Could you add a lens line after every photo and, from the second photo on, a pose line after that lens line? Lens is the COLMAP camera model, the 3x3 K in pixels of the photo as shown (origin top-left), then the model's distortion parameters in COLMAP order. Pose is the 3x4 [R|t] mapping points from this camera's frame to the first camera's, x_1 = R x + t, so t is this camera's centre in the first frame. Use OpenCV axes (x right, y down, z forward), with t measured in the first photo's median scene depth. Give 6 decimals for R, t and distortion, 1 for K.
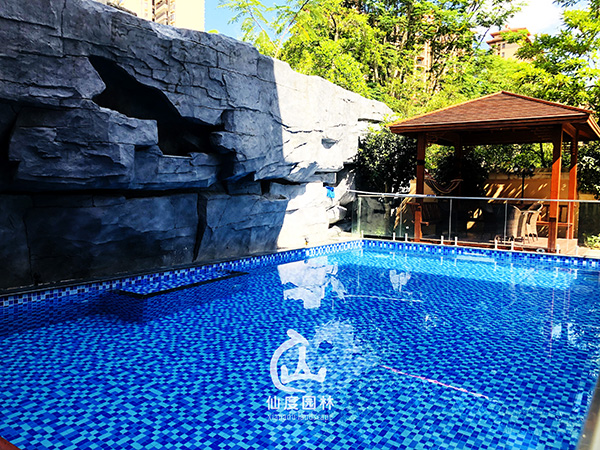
lens RADIAL K [[493.6, 0, 300.0], [0, 493.6, 225.0], [0, 0, 1]] dist [0.014689, -0.008797]
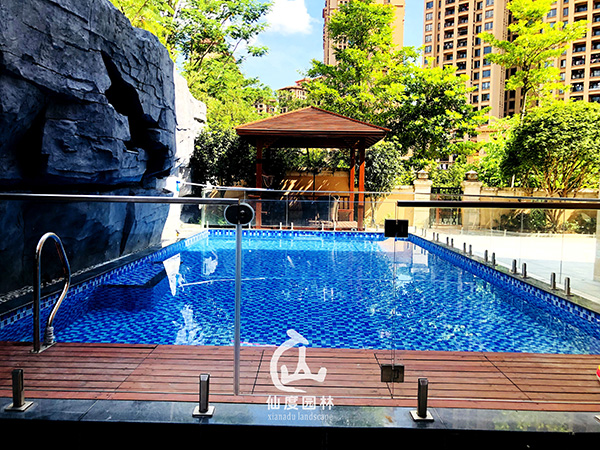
lens RADIAL K [[493.6, 0, 300.0], [0, 493.6, 225.0], [0, 0, 1]] dist [0.014689, -0.008797]
pose [[0.829618, -0.045111, 0.556506, -0.364961], [0.037980, 0.998982, 0.024360, 0.000935], [-0.557039, 0.000927, 0.830486, -0.031117]]
